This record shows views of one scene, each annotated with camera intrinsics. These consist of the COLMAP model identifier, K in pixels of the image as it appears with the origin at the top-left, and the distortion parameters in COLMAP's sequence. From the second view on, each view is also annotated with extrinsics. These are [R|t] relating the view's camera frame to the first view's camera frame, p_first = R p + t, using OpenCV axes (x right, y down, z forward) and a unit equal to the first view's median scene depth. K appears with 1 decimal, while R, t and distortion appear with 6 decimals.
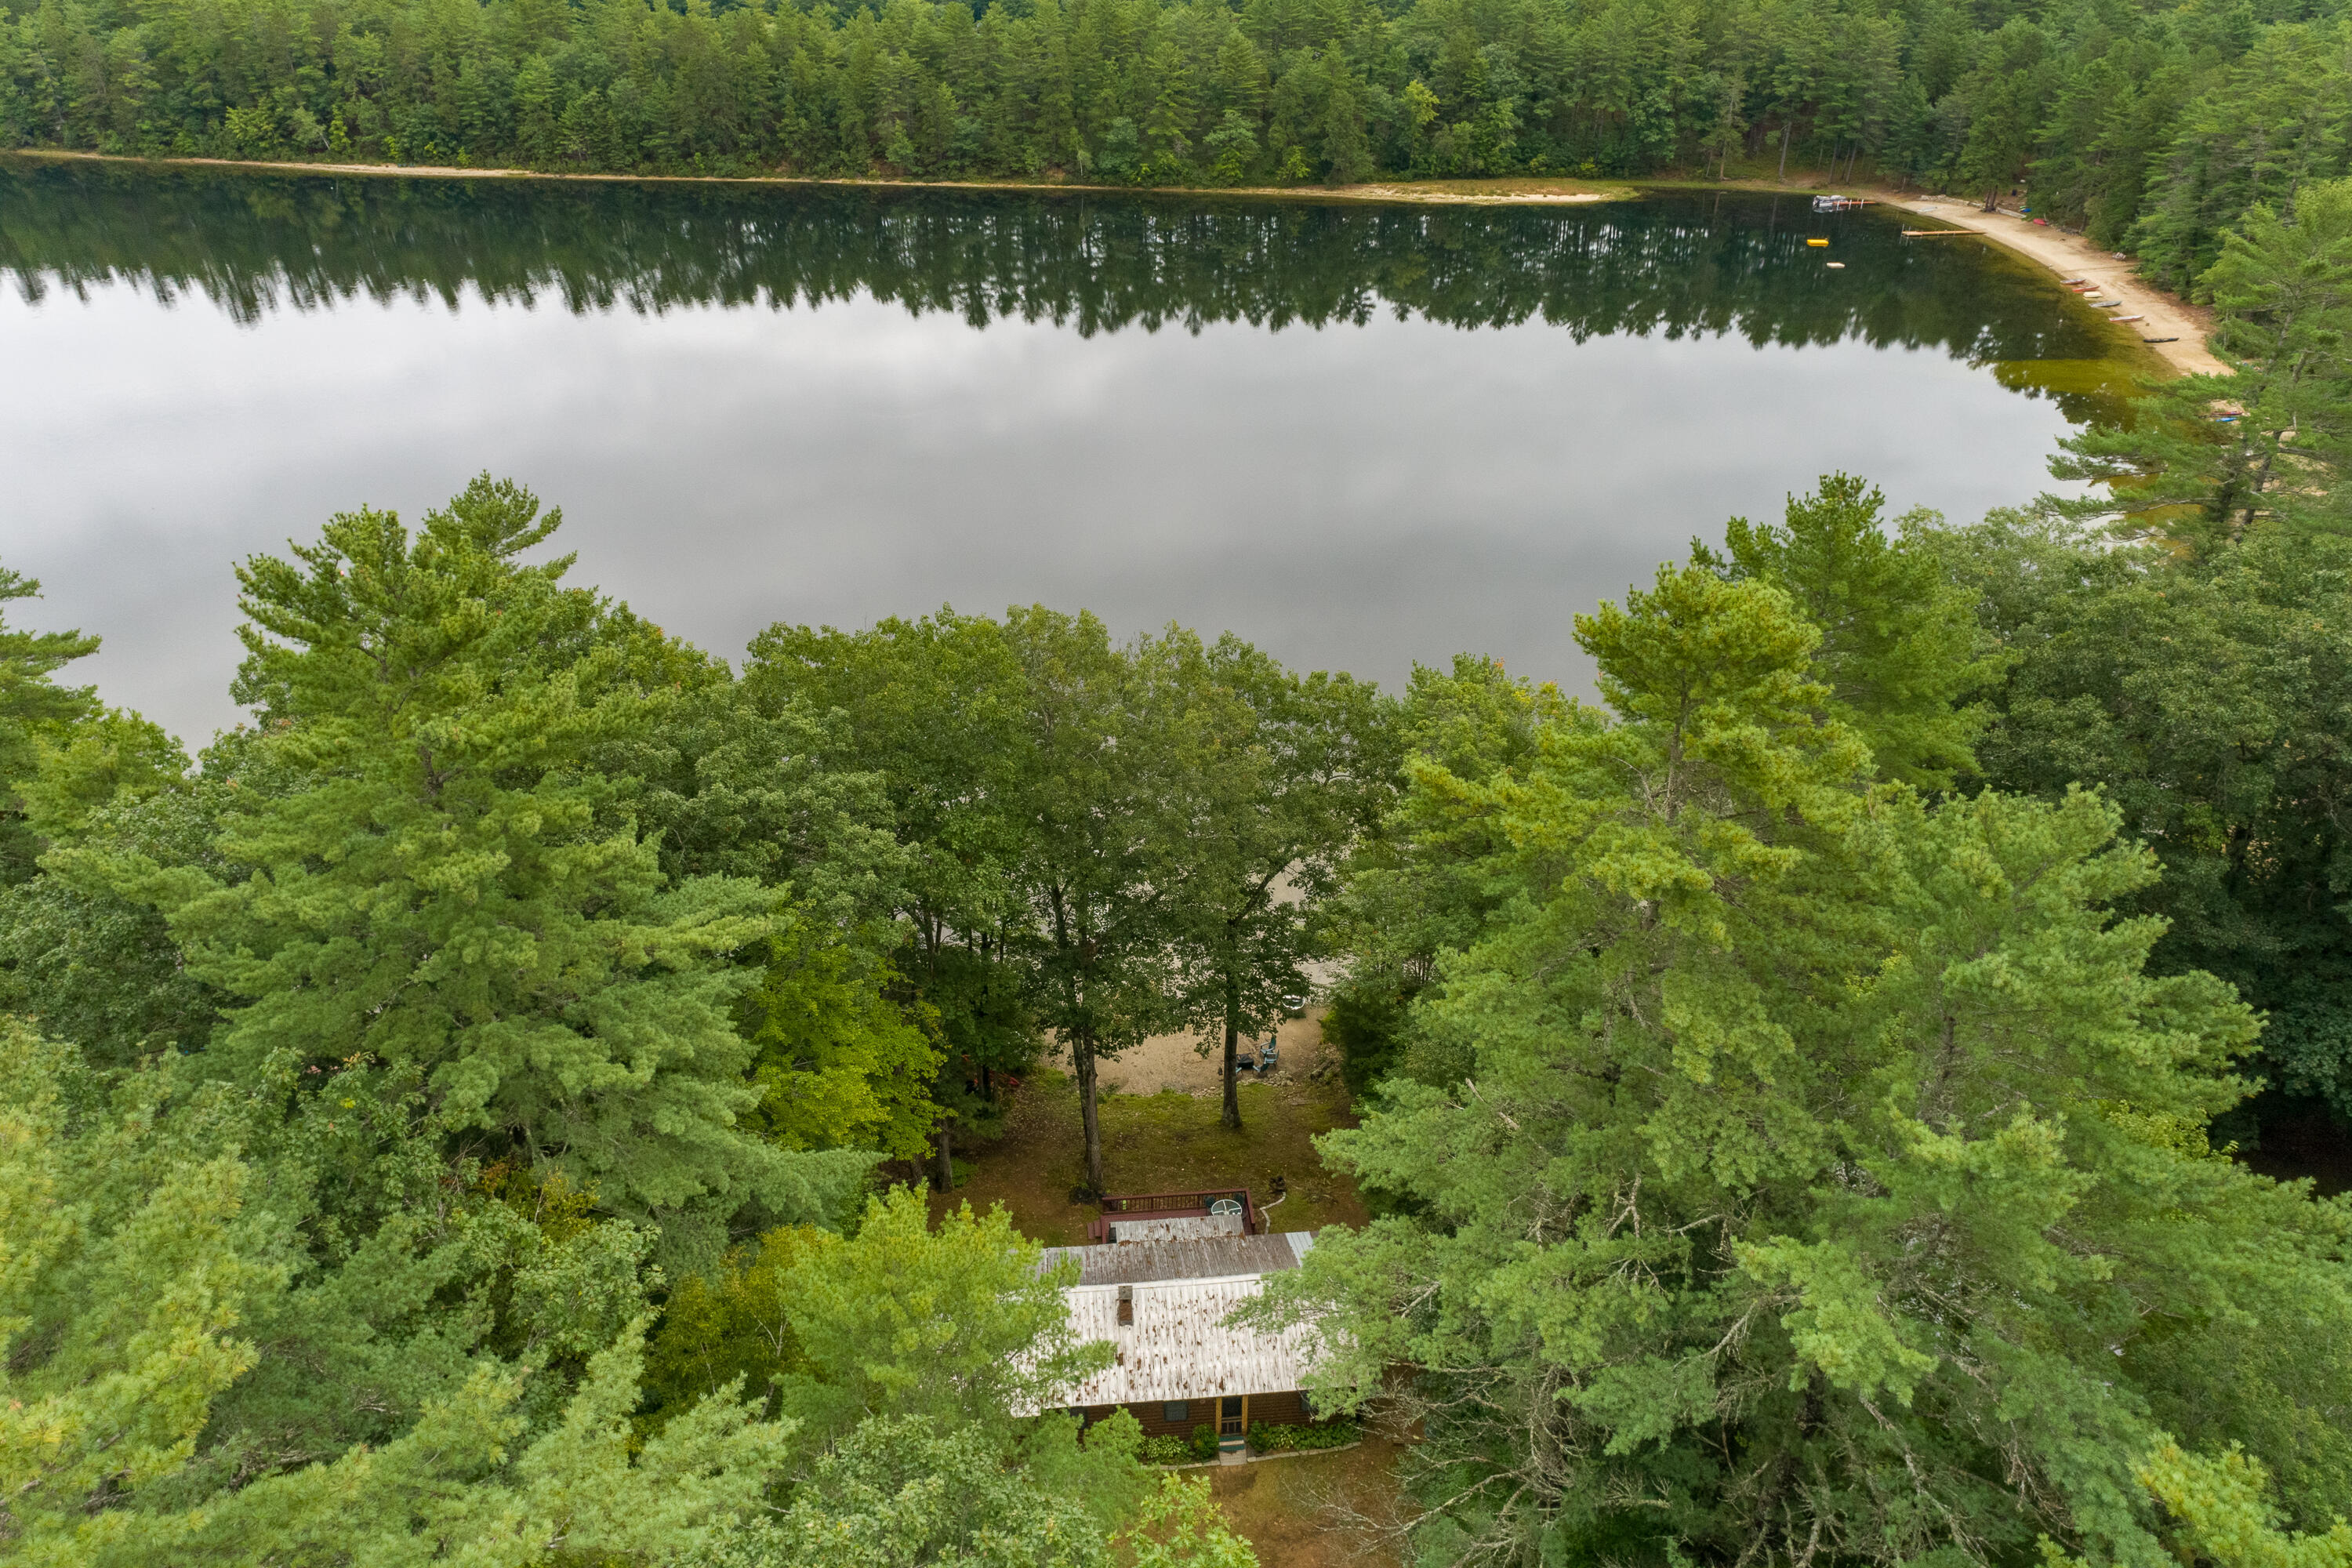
lens RADIAL K [[1612.0, 0, 1180.5], [0, 1612.0, 703.9], [0, 0, 1]] dist [0.074104, -0.003282]
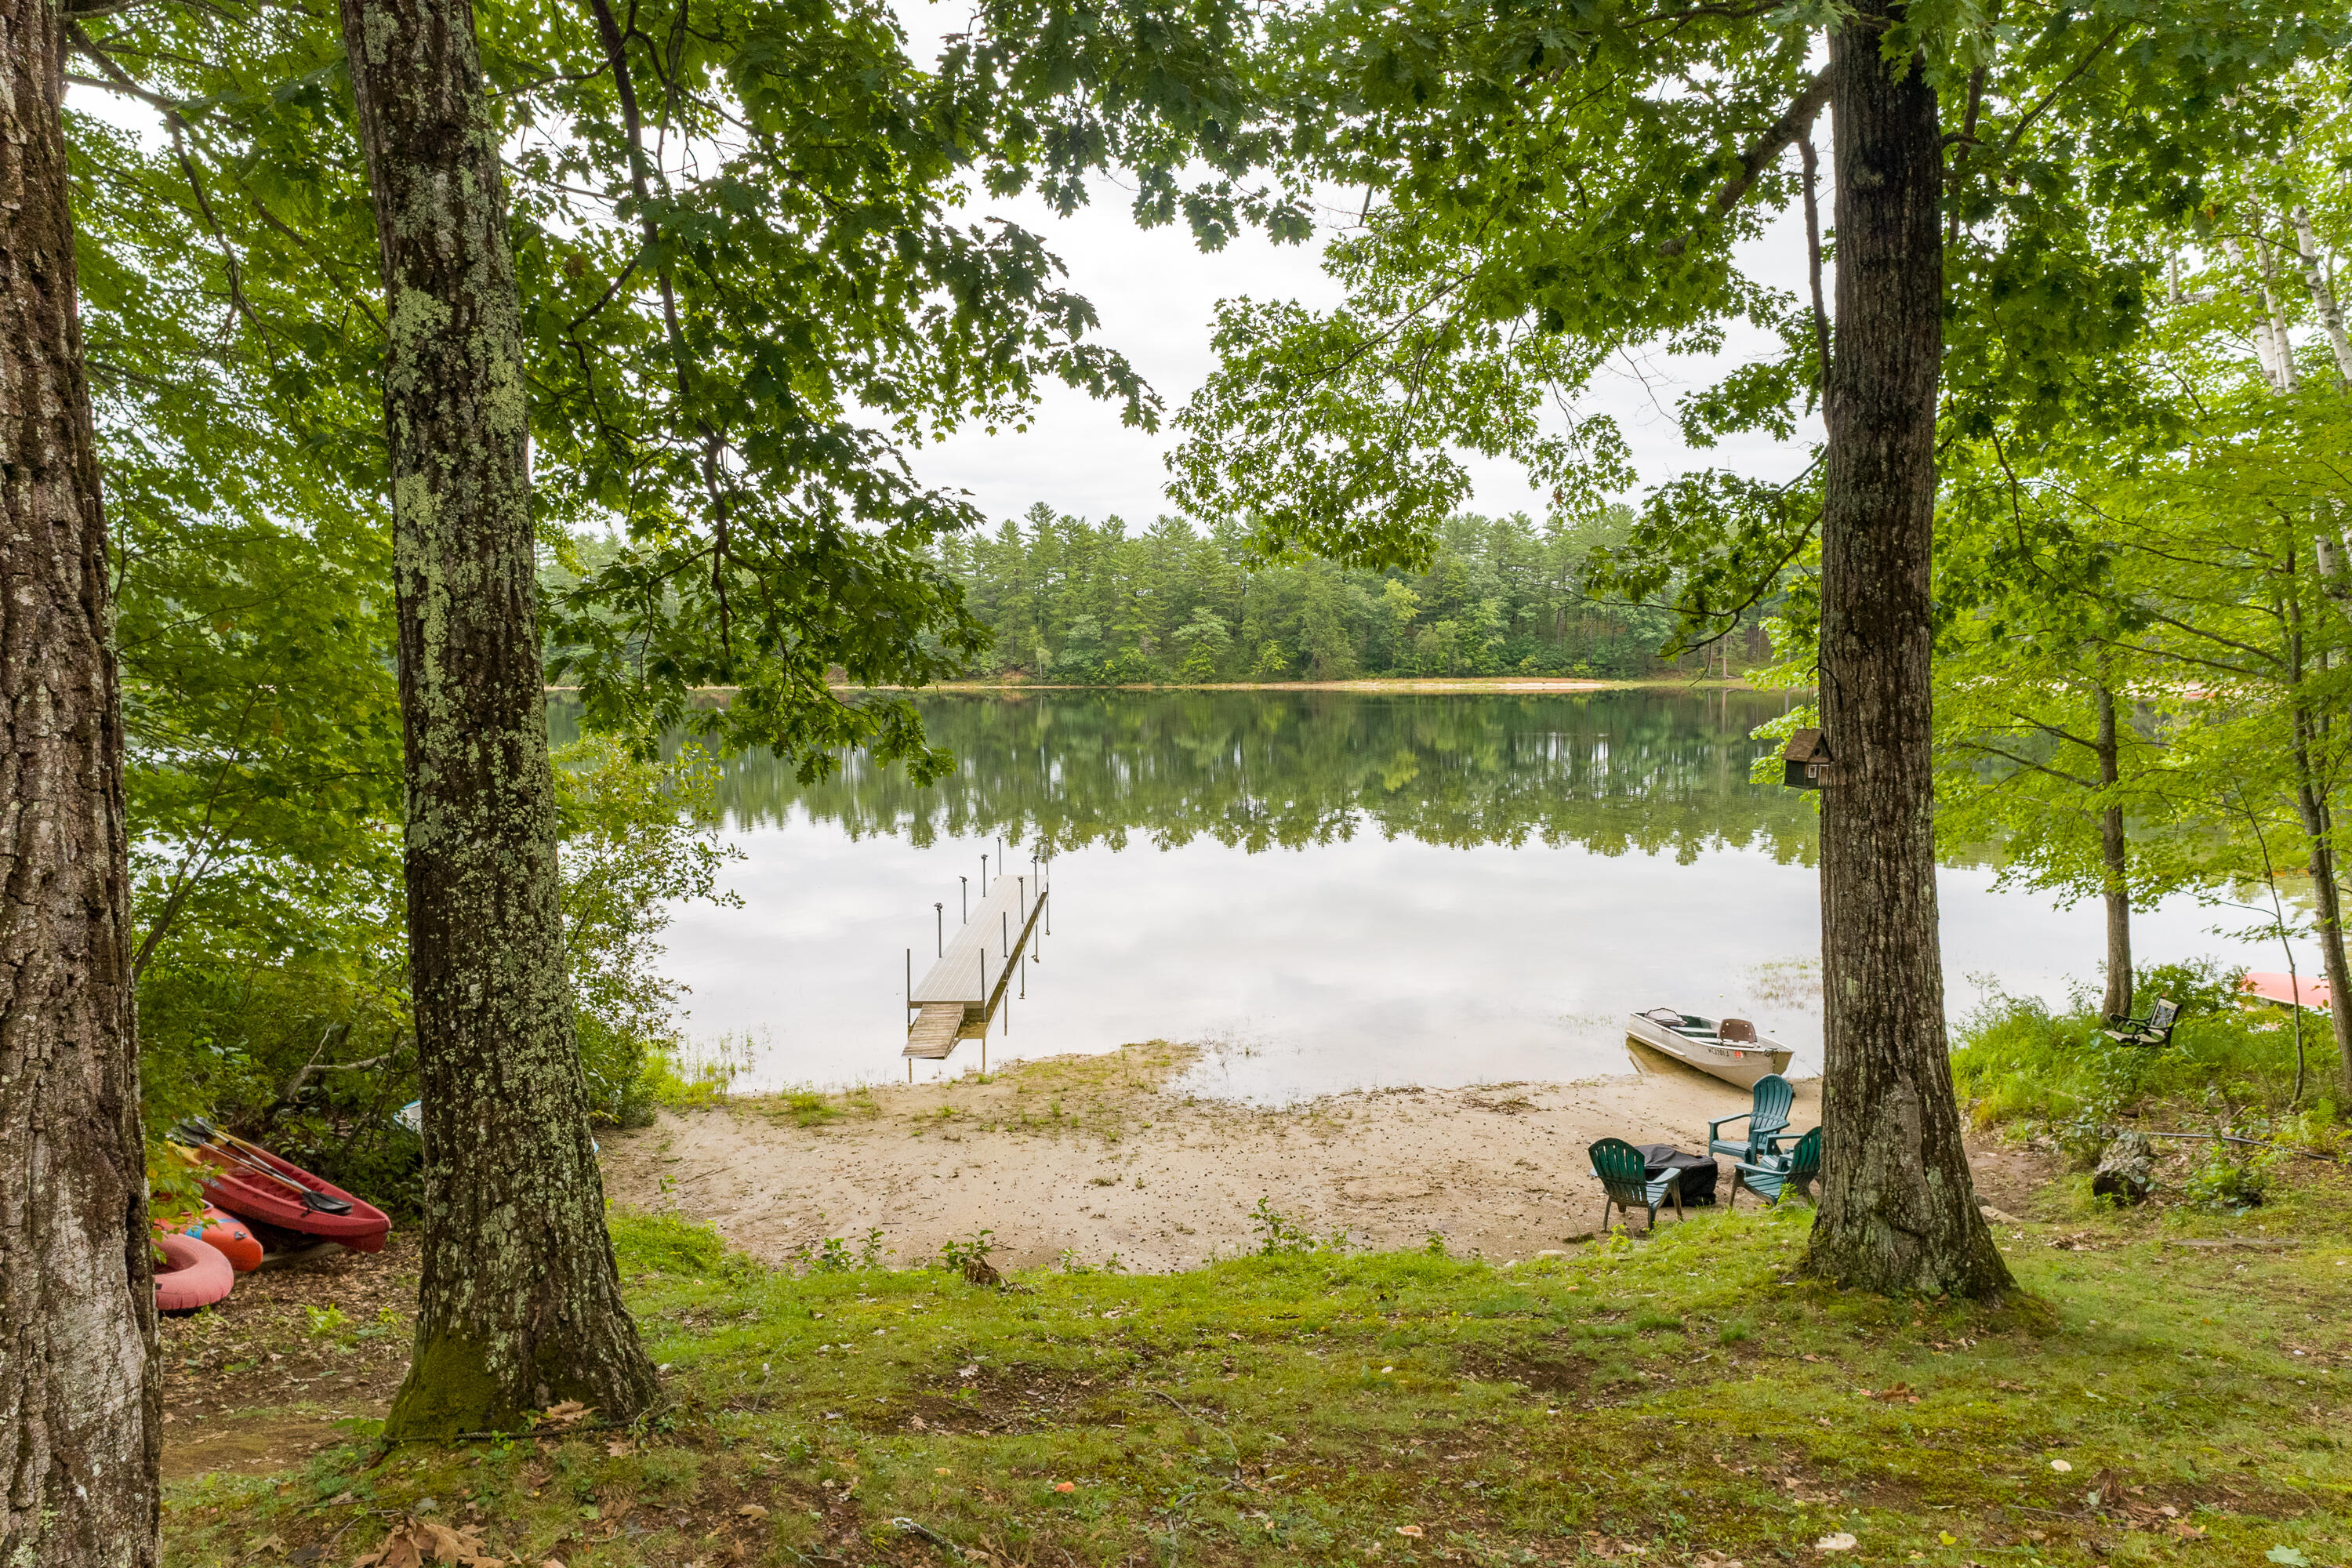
lens RADIAL K [[1575.0, 0, 1177.3], [0, 1575.0, 780.4], [0, 0, 1]] dist [0.033626, 0.005635]
pose [[0.999840, -0.002342, 0.017738, 0.001093], [0.008742, 0.928944, -0.370117, 0.062969], [-0.015611, 0.370212, 0.928816, 0.182529]]
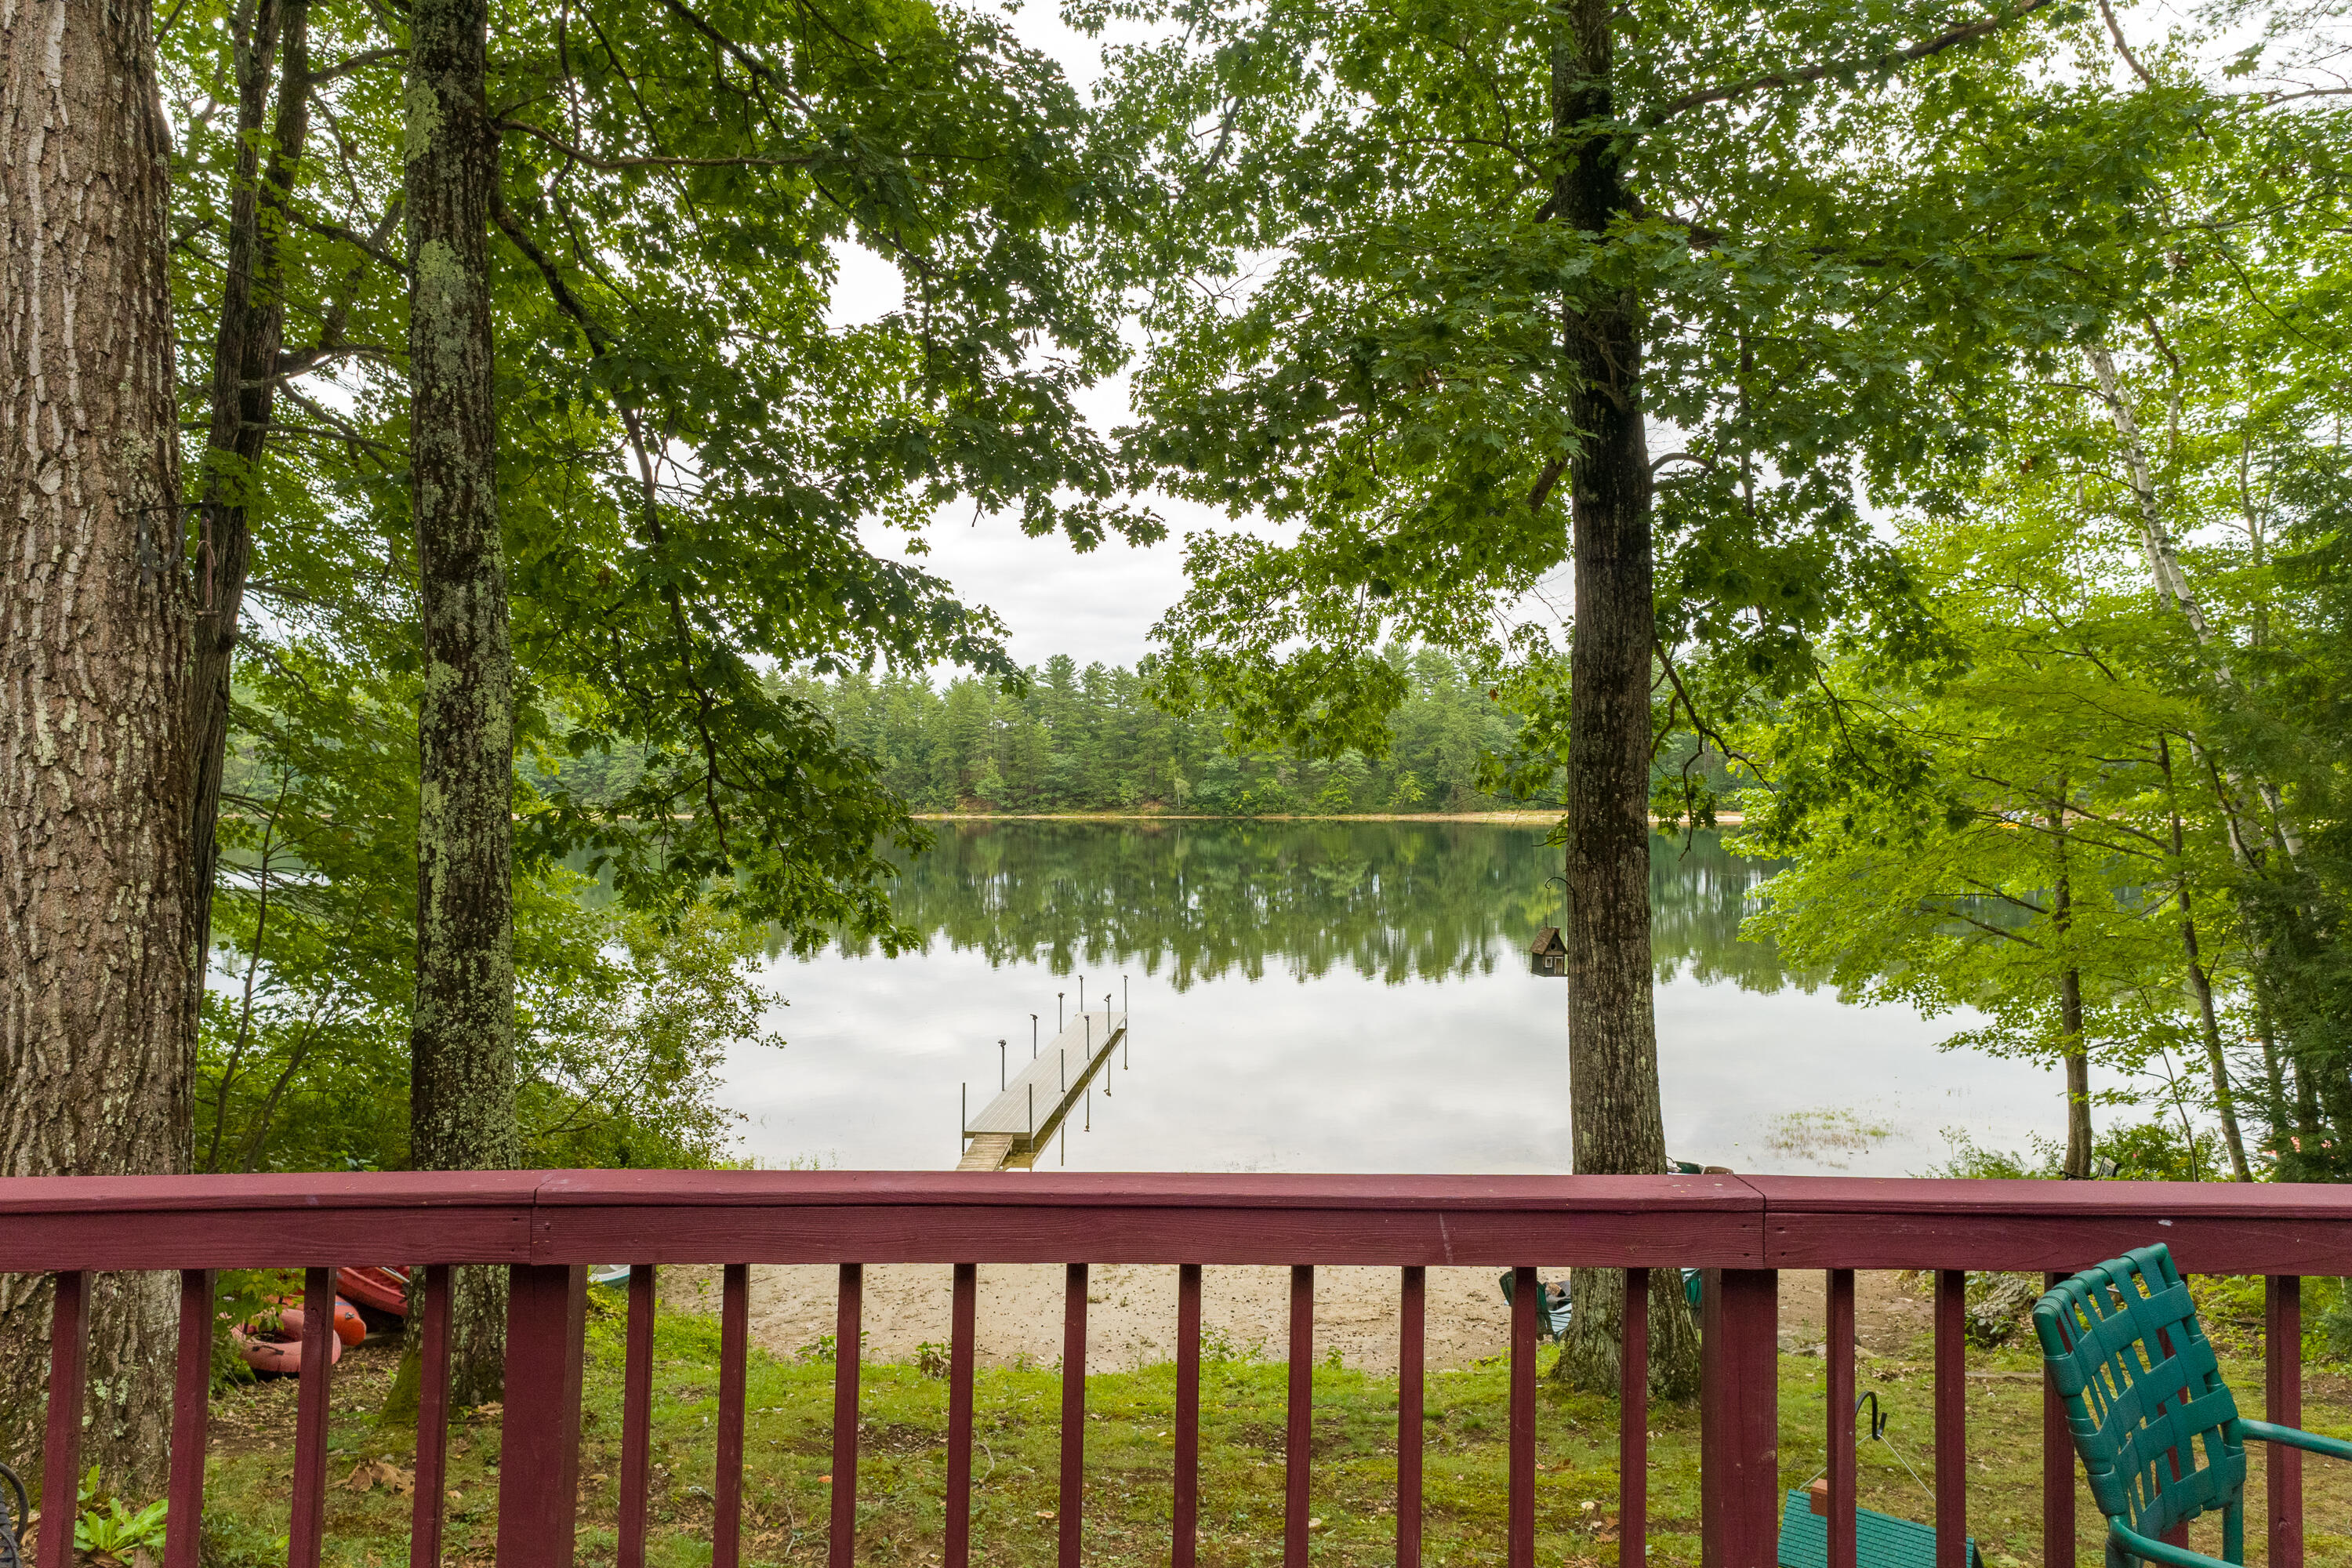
lens RADIAL K [[1575.0, 0, 1176.6], [0, 1575.0, 781.2], [0, 0, 1]] dist [0.033626, 0.005635]
pose [[0.997283, 0.001096, -0.073652, 0.004933], [-0.033686, 0.895989, -0.442796, 0.064035], [0.065506, 0.444074, 0.893592, 0.177739]]
